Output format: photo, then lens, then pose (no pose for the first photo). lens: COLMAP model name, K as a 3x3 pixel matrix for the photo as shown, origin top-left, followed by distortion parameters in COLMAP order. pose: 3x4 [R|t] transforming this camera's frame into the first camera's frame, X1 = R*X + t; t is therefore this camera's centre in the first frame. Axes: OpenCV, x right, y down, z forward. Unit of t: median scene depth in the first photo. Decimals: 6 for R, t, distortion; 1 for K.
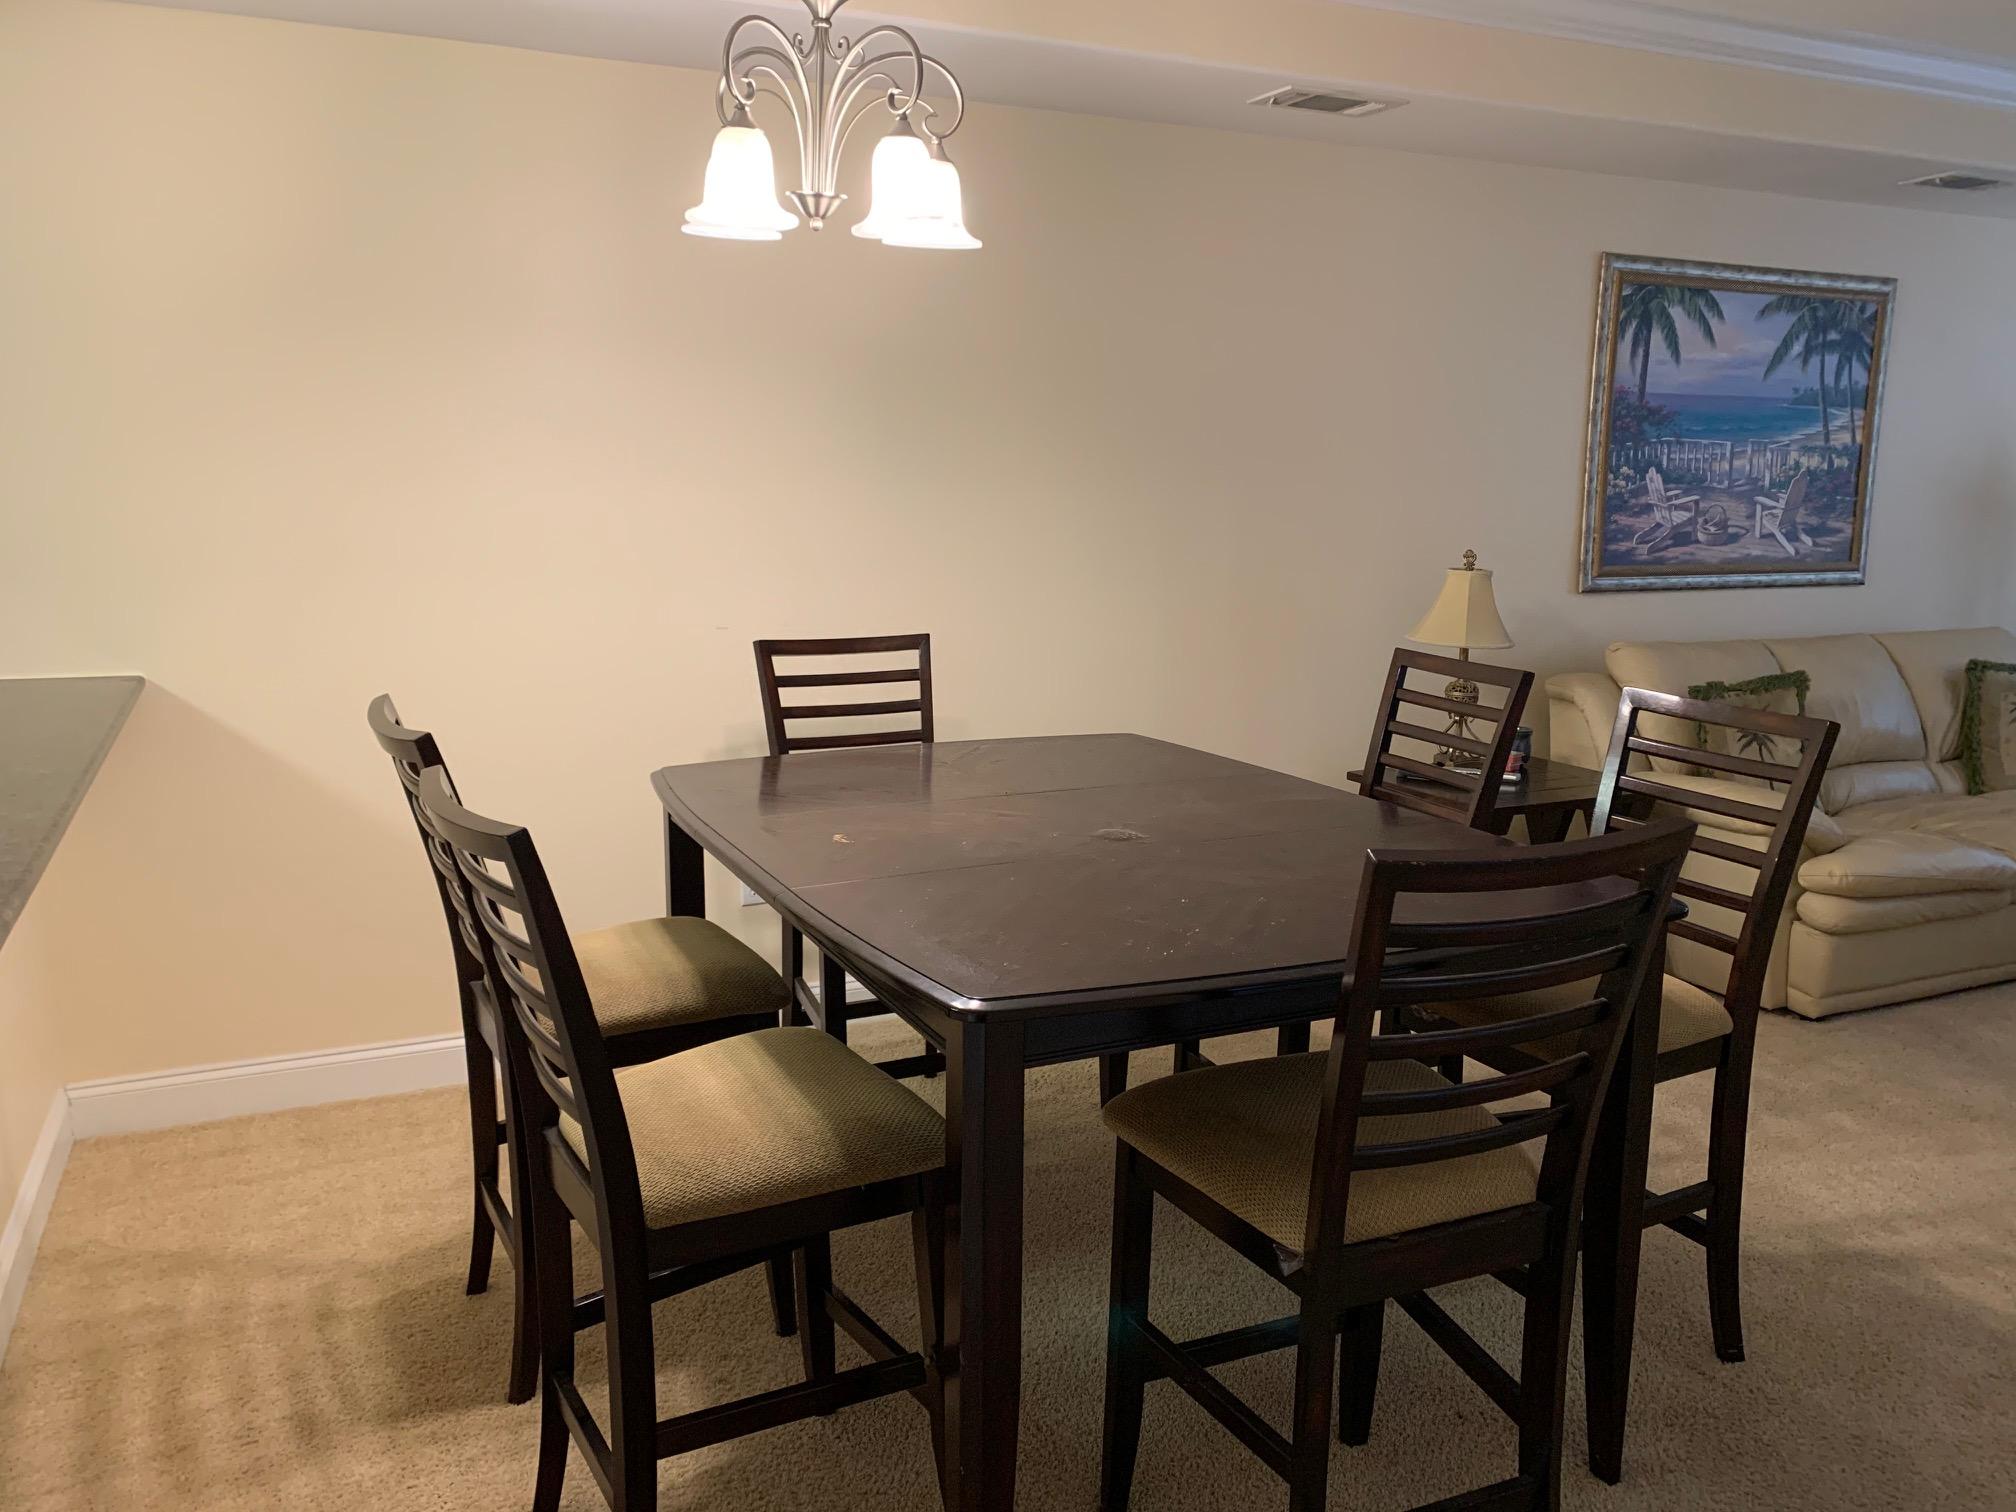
lens RADIAL K [[1526.3, 0, 1008.0], [0, 1526.3, 756.0], [0, 0, 1]] dist [0.002409, -0.001065]
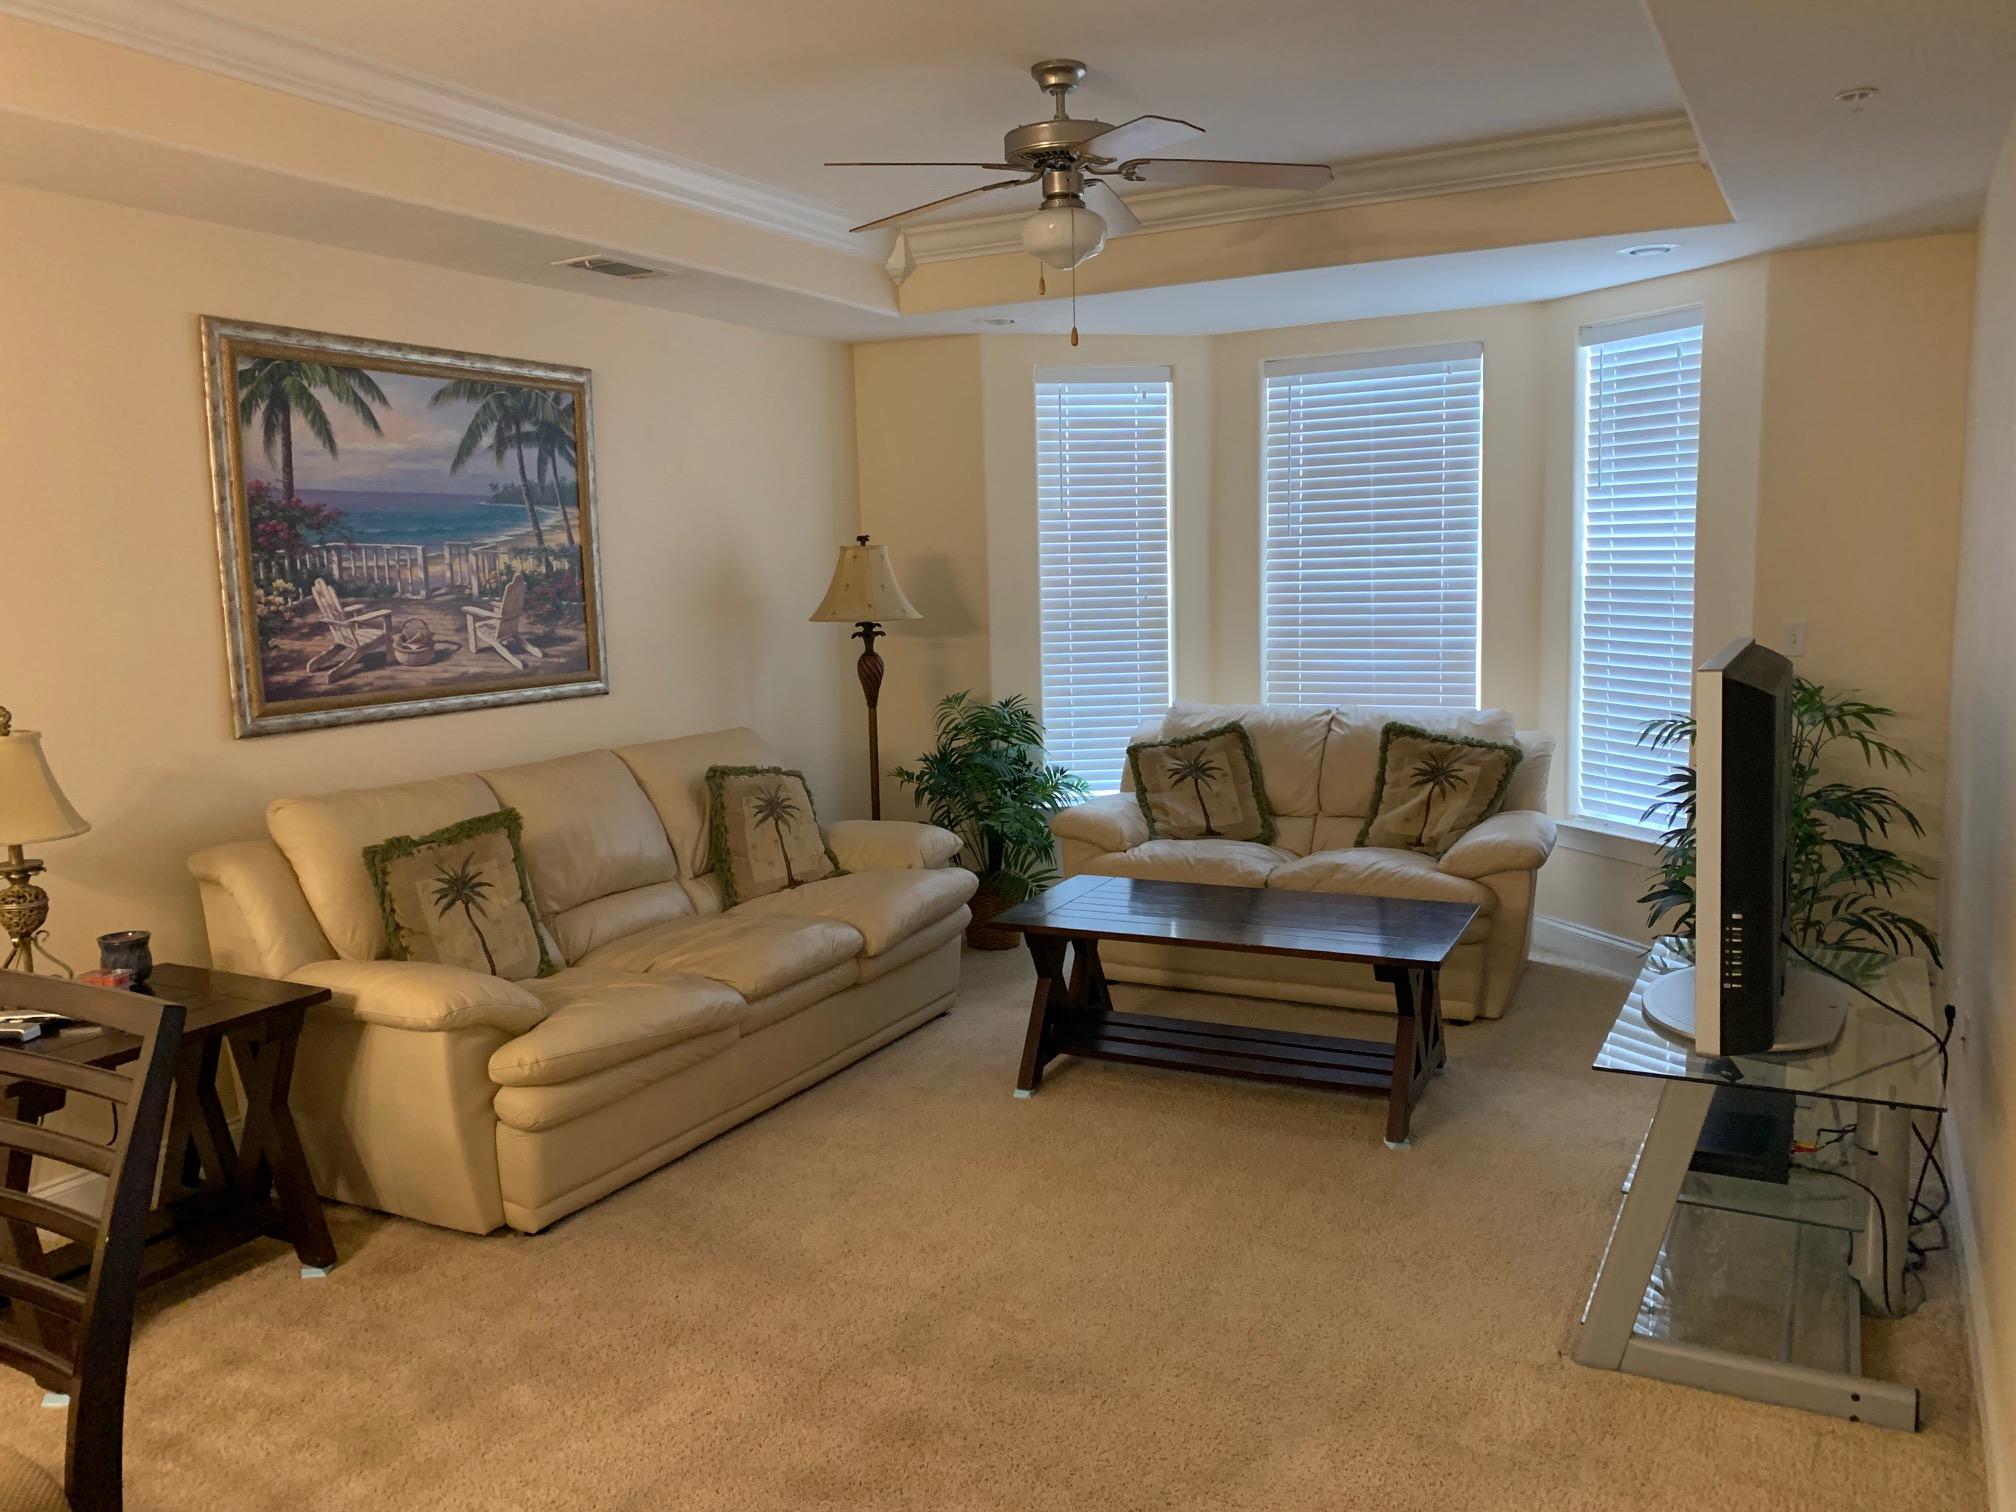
lens RADIAL K [[1526.3, 0, 1008.0], [0, 1526.3, 756.0], [0, 0, 1]] dist [0.002409, -0.001065]
pose [[0.797255, -0.101527, 0.595044, 0.214667], [0.134863, 0.990796, -0.011643, -0.033926], [-0.588385, 0.089532, 0.803609, 0.125679]]
